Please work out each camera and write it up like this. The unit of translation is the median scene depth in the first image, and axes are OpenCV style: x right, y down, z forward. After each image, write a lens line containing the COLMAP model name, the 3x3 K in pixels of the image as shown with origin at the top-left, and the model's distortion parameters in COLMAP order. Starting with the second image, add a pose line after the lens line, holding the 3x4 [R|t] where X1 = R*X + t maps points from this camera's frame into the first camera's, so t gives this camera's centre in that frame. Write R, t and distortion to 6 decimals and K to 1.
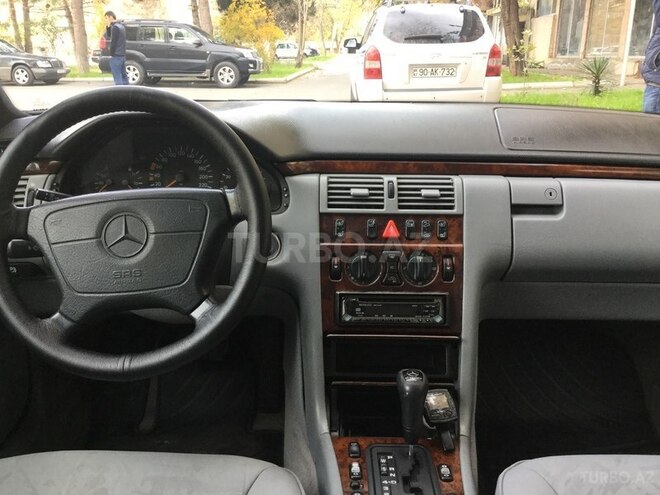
lens RADIAL K [[595.8, 0, 328.8], [0, 595.8, 245.0], [0, 0, 1]] dist [0.134126, -0.269226]
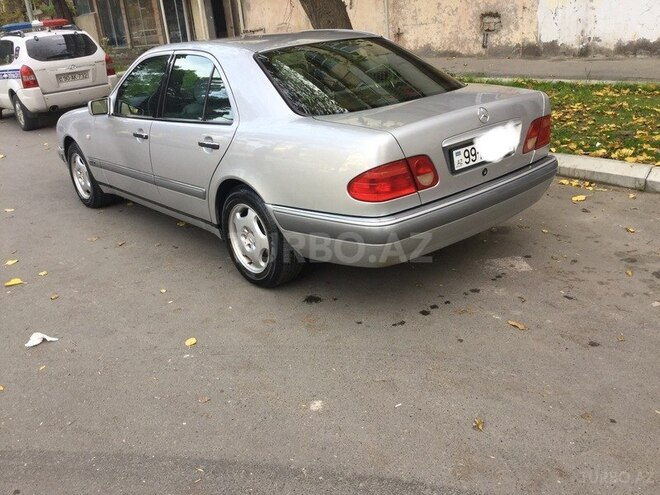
lens RADIAL K [[595.8, 0, 328.8], [0, 595.8, 245.0], [0, 0, 1]] dist [0.134126, -0.269226]
pose [[0.750774, -0.303315, 0.586804, -0.137762], [0.289333, 0.949594, 0.120658, 0.043589], [-0.593823, 0.079194, 0.800689, -0.213797]]
